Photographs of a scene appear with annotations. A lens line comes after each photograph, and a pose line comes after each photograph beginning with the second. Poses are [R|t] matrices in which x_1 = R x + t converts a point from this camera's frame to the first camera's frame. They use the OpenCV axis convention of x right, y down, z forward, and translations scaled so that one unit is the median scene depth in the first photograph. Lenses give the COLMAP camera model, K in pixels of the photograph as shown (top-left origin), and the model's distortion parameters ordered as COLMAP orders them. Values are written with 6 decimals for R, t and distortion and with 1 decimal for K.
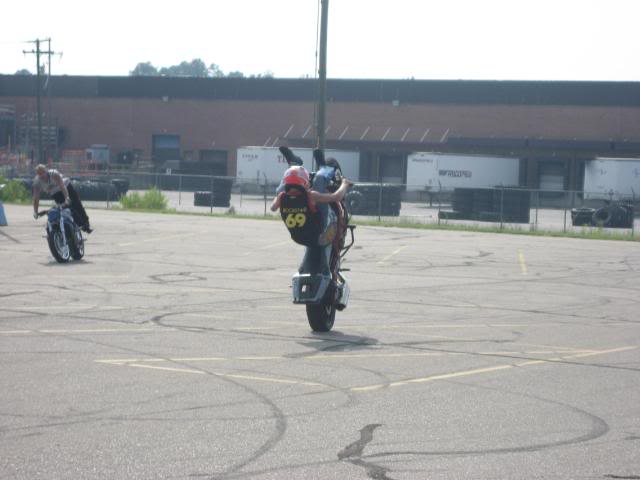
lens RADIAL K [[1979.5, 0, 320.0], [0, 1979.5, 240.0], [0, 0, 1]] dist [0.128034, 3.533372]
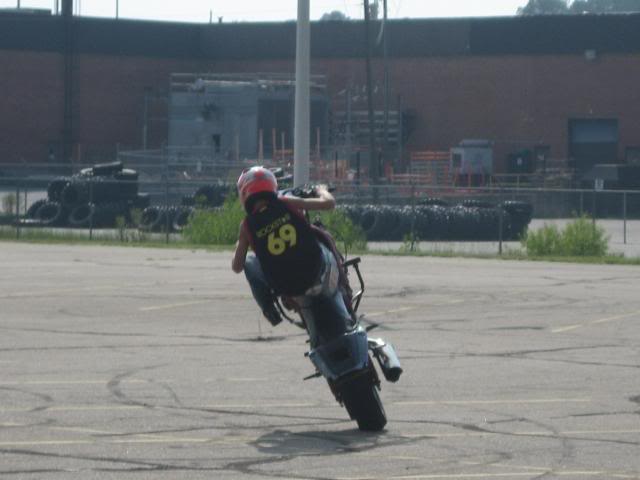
lens RADIAL K [[1979.5, 0, 320.0], [0, 1979.5, 240.0], [0, 0, 1]] dist [0.128034, 3.533372]
pose [[0.998231, -0.020961, -0.055643, -0.124525], [0.022205, 0.999515, 0.021834, -0.032908], [0.055159, -0.023031, 0.998212, 0.433867]]
